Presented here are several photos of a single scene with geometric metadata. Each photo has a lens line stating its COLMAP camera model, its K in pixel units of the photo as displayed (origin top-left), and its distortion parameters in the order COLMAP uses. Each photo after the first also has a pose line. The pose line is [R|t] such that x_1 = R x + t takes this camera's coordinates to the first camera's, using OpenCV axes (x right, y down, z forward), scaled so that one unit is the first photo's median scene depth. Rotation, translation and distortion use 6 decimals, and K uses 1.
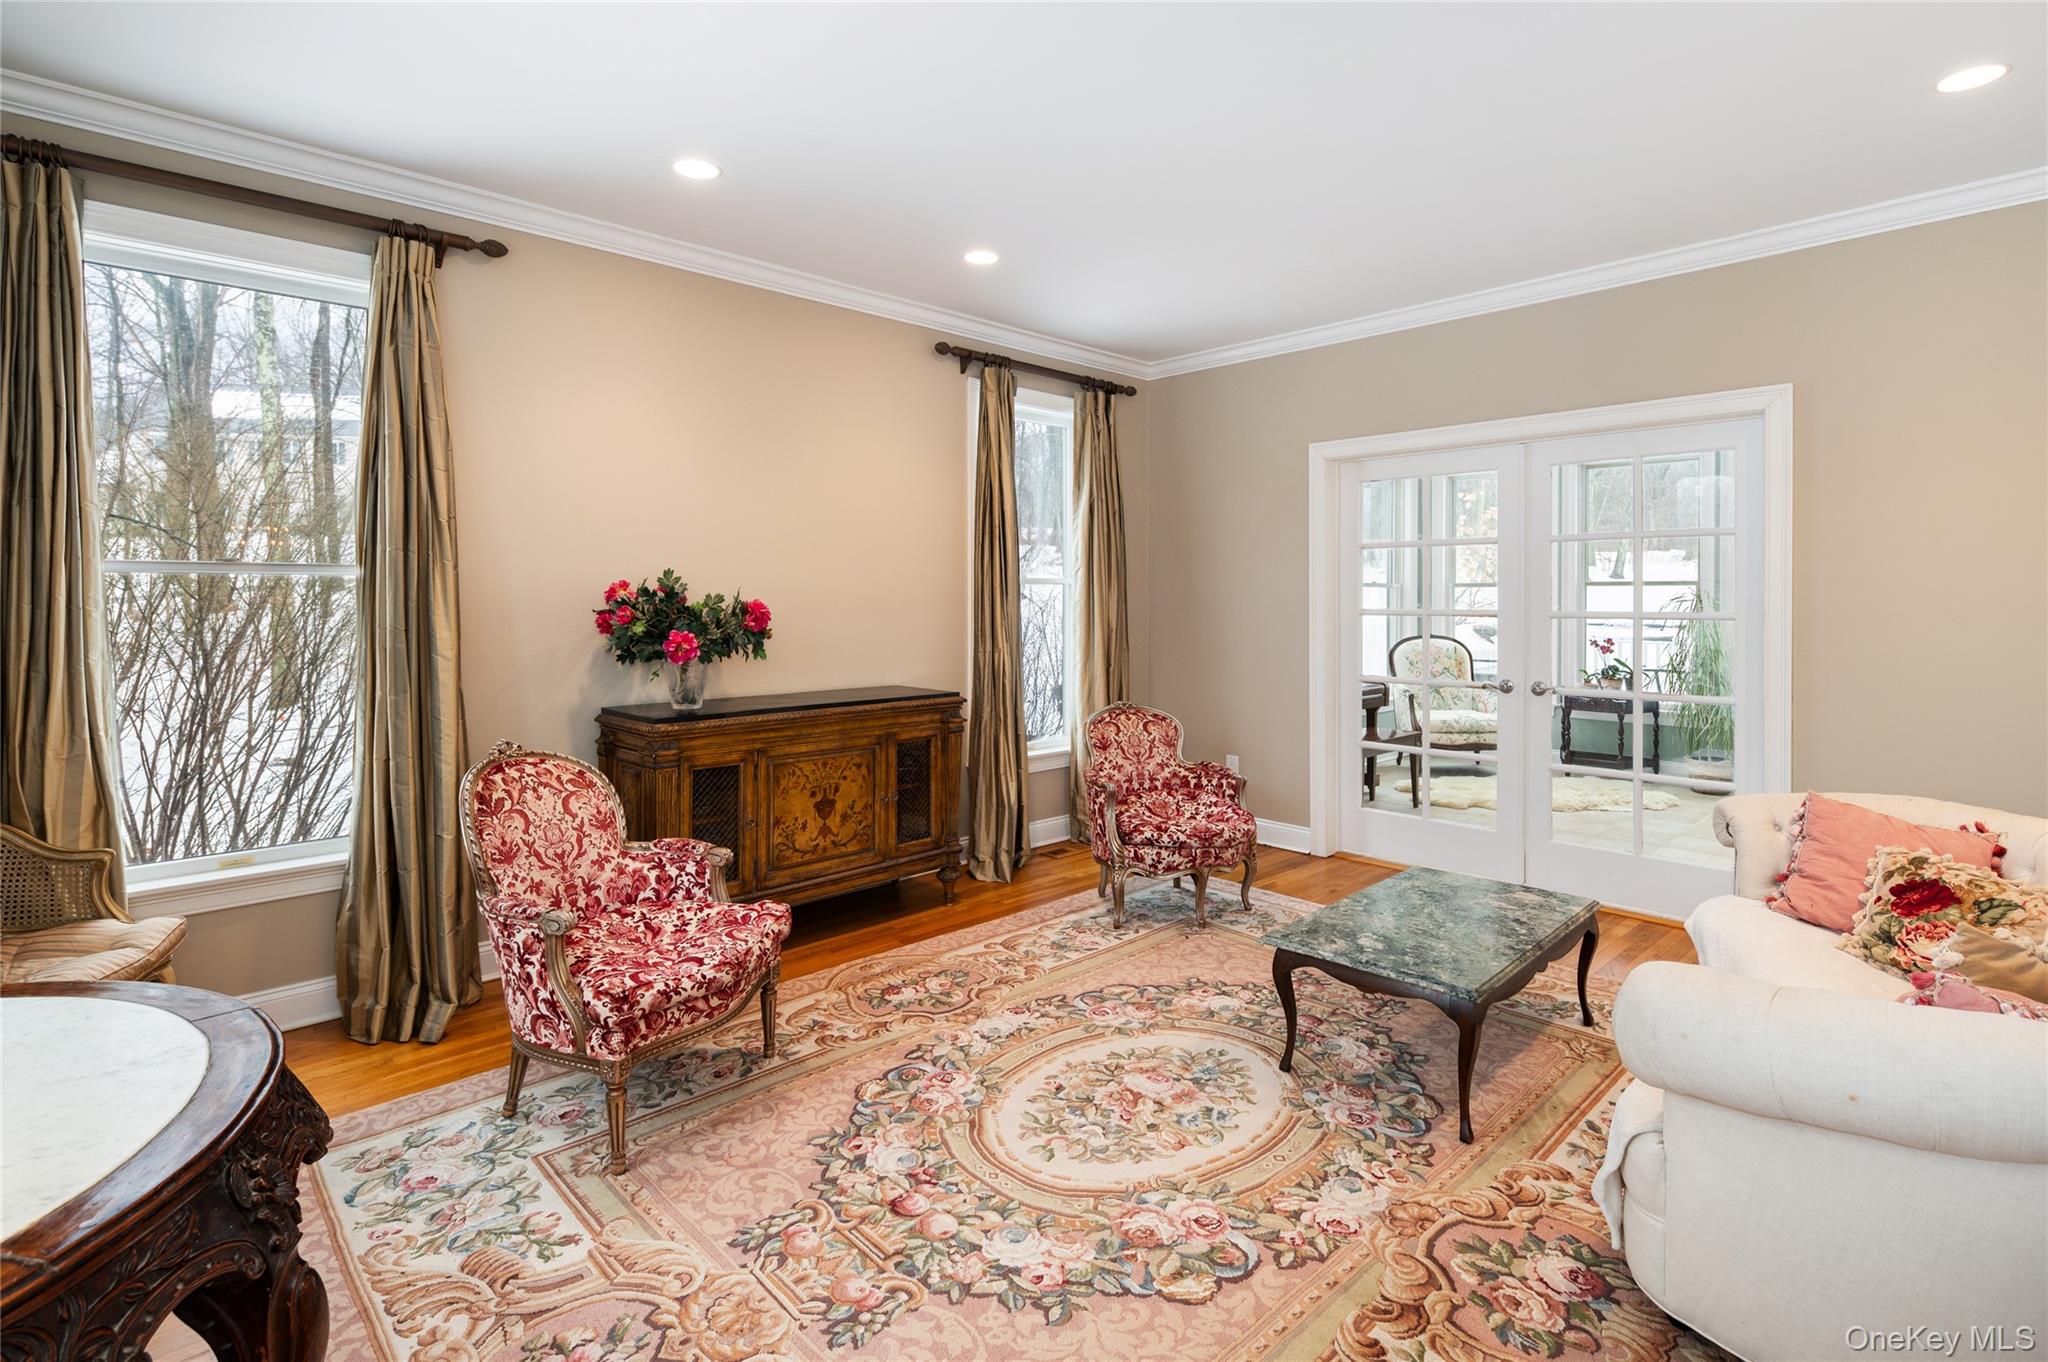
lens RADIAL K [[998.1, 0, 1035.3], [0, 998.1, 600.2], [0, 0, 1]] dist [0.000632, -0.000057]
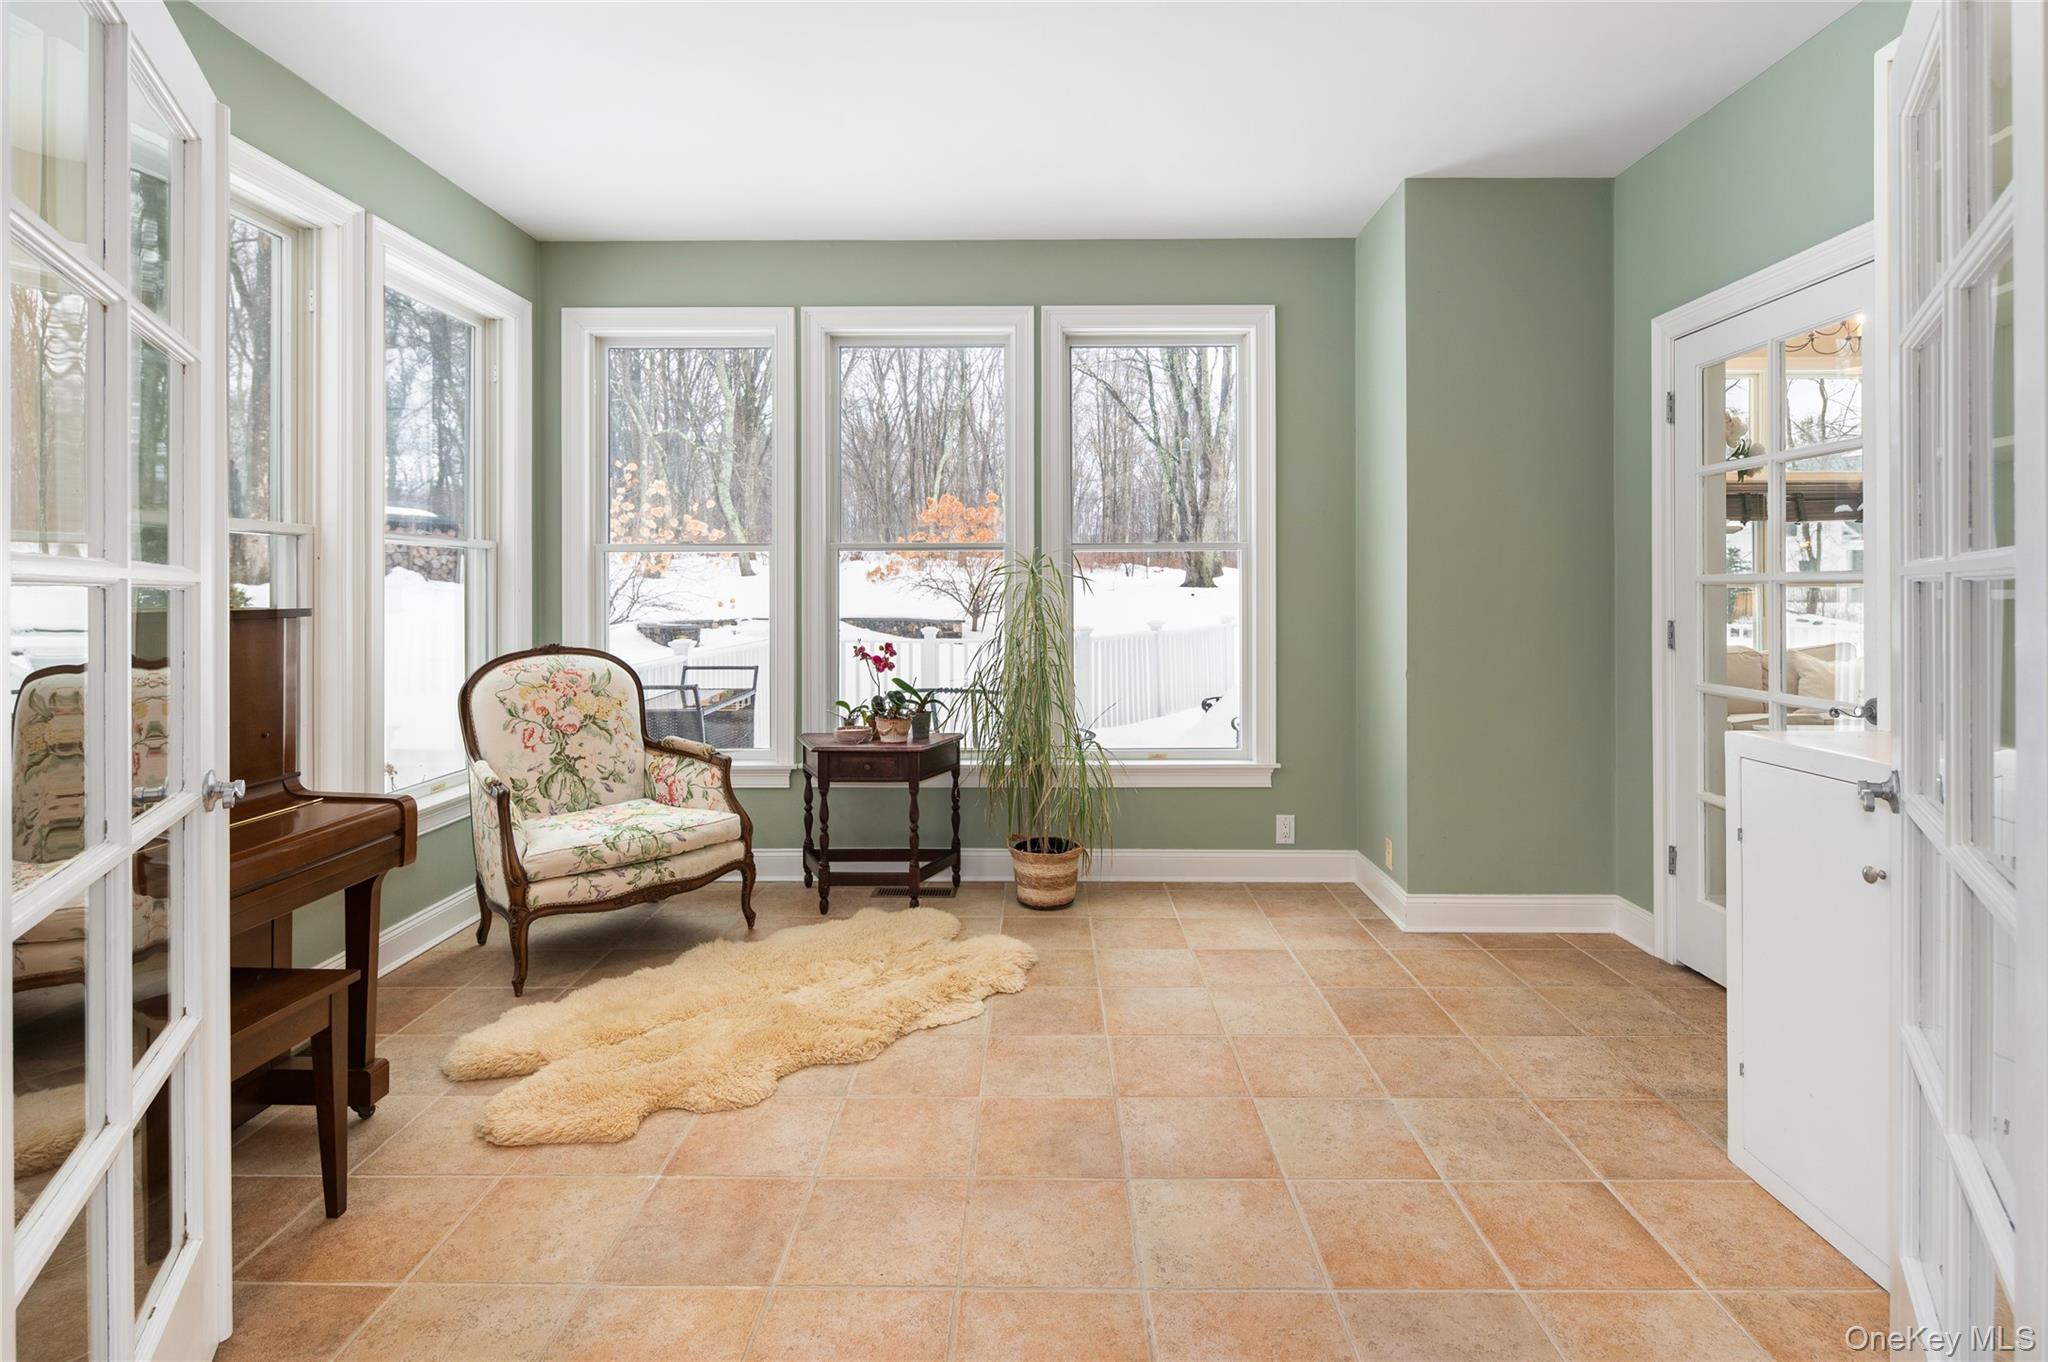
lens RADIAL K [[998.1, 0, 1039.0], [0, 998.1, 592.2], [0, 0, 1]] dist [0.000632, -0.000057]
pose [[0.696098, -0.001225, 0.717946, 0.236255], [0.007802, 0.999952, -0.005859, 0.013847], [-0.717905, 0.009680, 0.696074, 0.553483]]
